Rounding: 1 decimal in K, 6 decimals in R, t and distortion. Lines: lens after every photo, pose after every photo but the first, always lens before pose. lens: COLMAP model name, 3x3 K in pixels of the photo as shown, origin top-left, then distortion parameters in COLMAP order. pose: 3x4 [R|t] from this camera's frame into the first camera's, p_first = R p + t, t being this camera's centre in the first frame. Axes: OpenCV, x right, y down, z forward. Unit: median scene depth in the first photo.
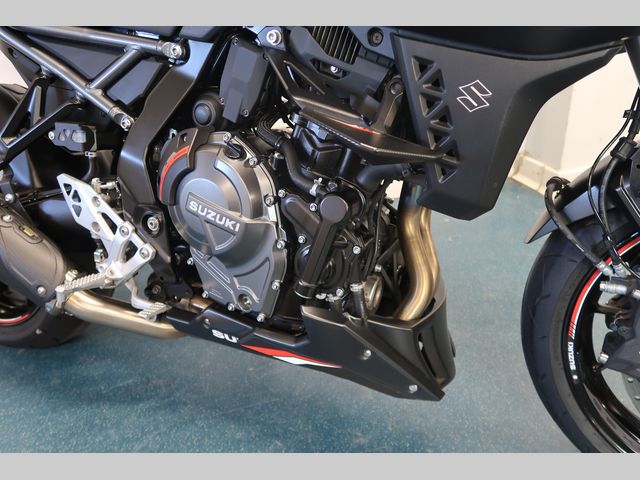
lens RADIAL K [[515.7, 0, 320.0], [0, 515.7, 240.0], [0, 0, 1]] dist [0.037856, 0.000875]
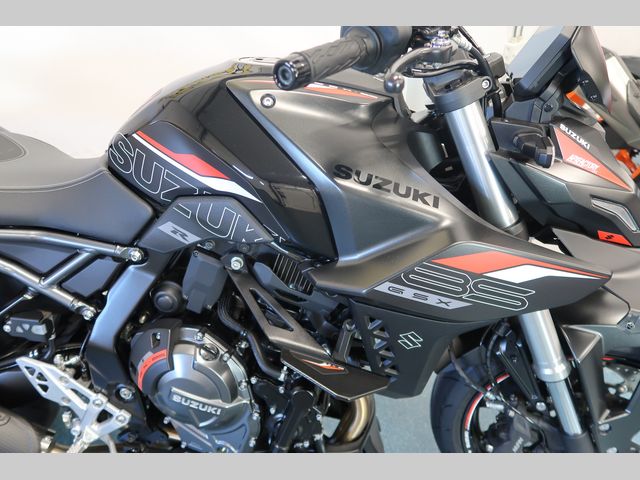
lens RADIAL K [[515.7, 0, 320.0], [0, 515.7, 240.0], [0, 0, 1]] dist [0.037856, 0.000875]
pose [[0.962328, -0.122845, 0.242556, -0.154644], [0.082529, 0.981997, 0.169914, -0.526344], [-0.259063, -0.143495, 0.955142, -0.137491]]
